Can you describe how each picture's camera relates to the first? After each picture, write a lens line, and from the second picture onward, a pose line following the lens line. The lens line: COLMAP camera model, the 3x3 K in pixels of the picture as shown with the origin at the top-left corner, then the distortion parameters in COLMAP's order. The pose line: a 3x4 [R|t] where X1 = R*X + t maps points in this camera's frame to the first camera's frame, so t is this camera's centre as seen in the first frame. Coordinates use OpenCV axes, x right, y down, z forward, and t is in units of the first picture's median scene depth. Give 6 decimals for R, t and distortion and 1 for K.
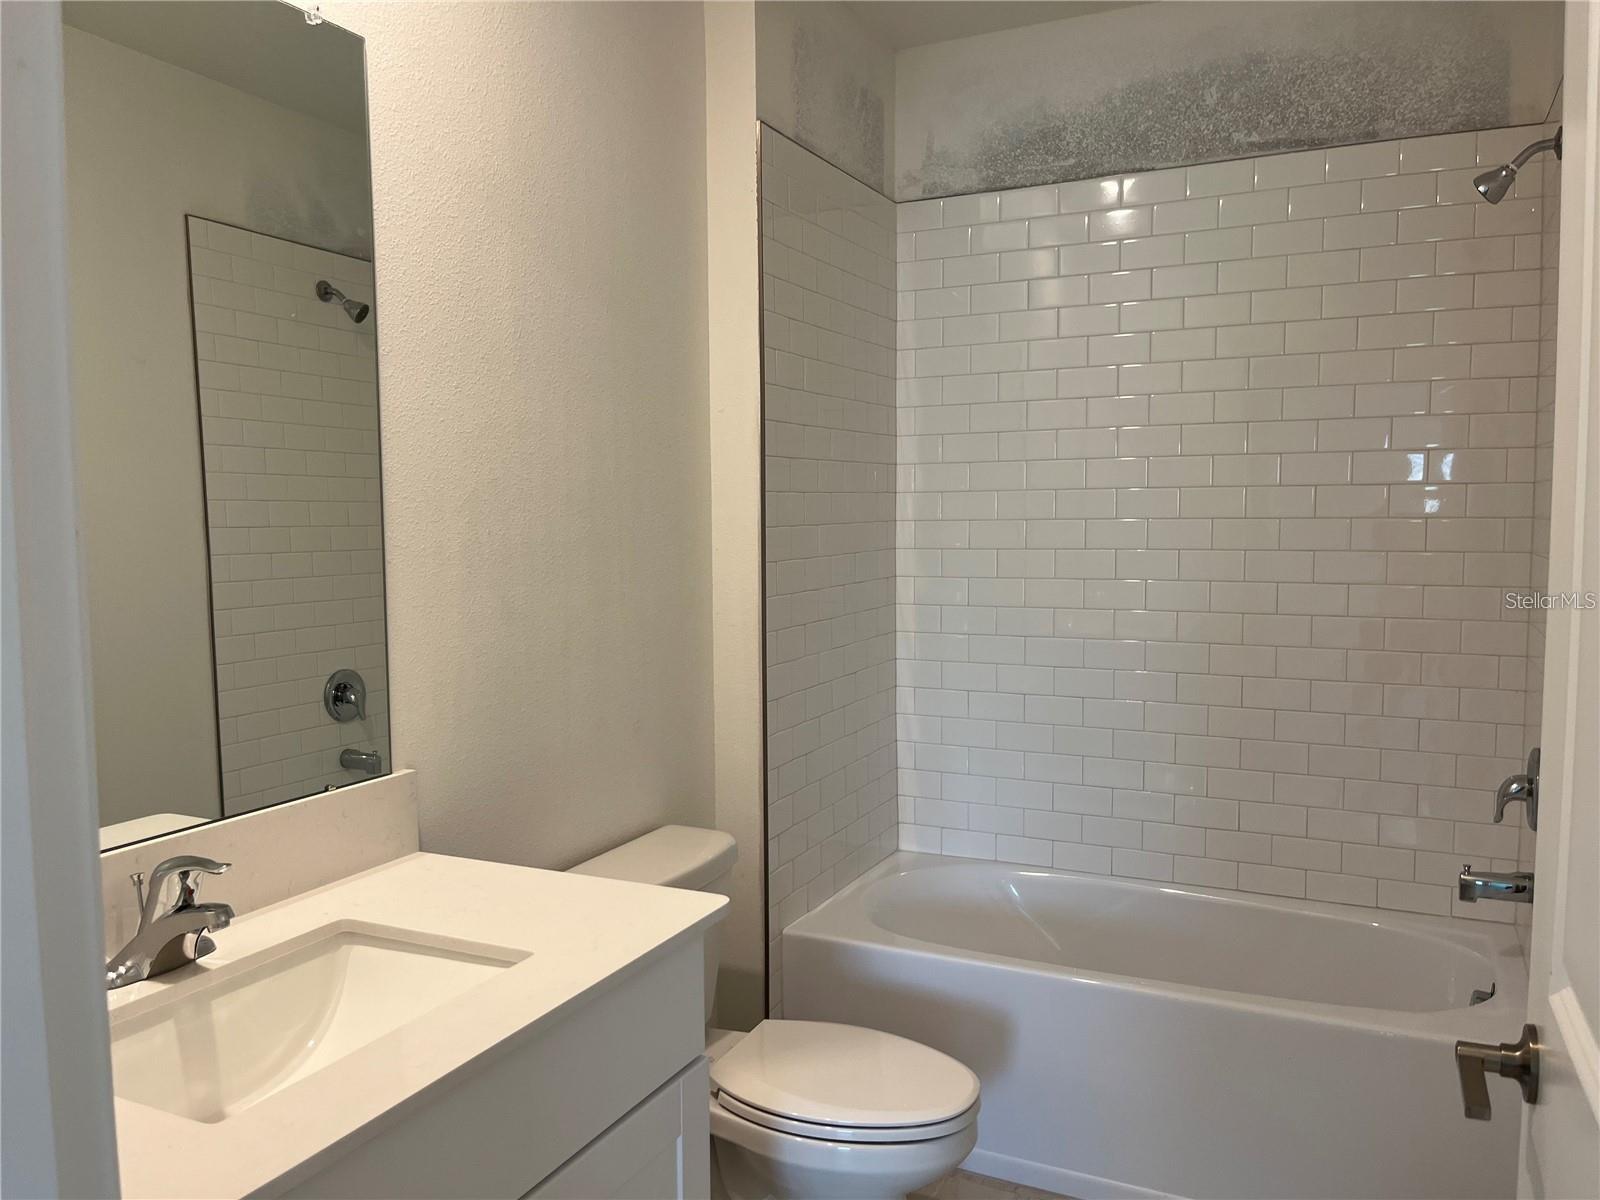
lens RADIAL K [[1211.0, 0, 787.0], [0, 1211.0, 611.1], [0, 0, 1]] dist [0.051183, -0.086987]
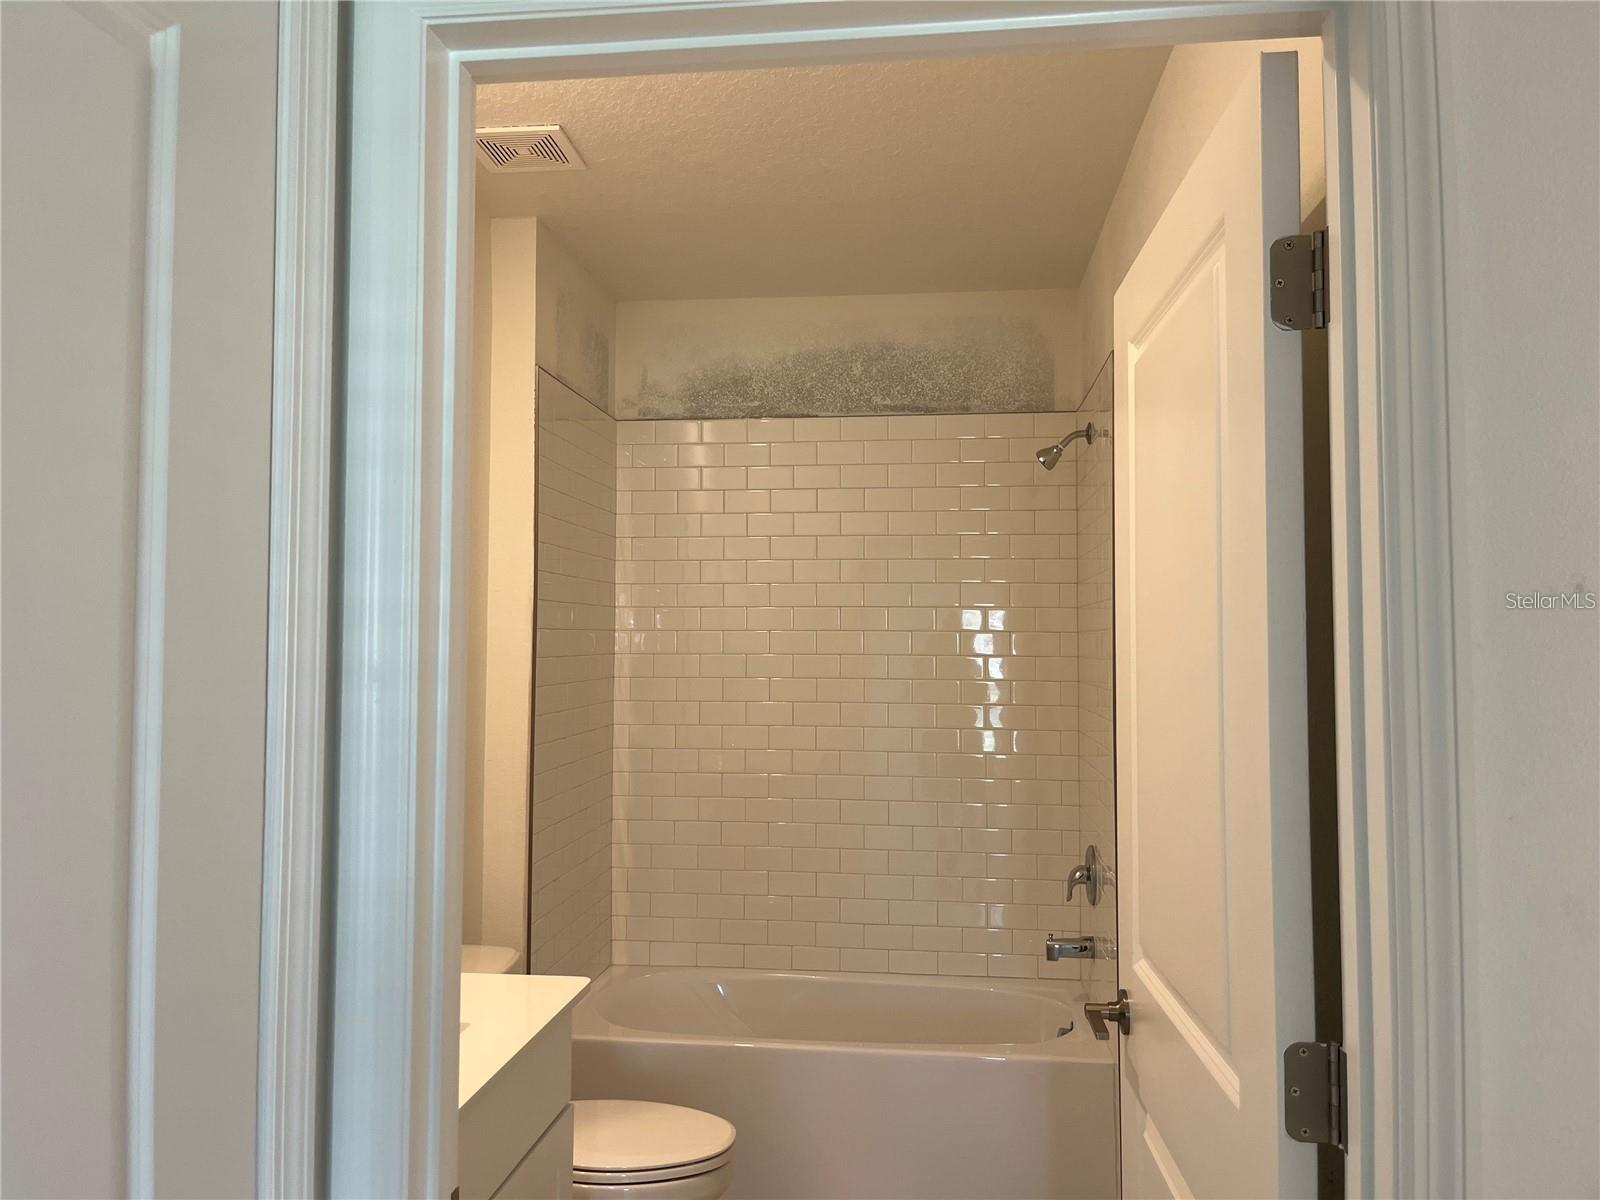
lens RADIAL K [[1211.0, 0, 793.0], [0, 1211.0, 590.0], [0, 0, 1]] dist [0.051183, -0.086987]
pose [[0.942322, 0.028513, 0.333492, -0.163903], [0.014560, 0.991930, -0.125950, -0.008397], [-0.334391, 0.123541, 0.934302, -0.208750]]
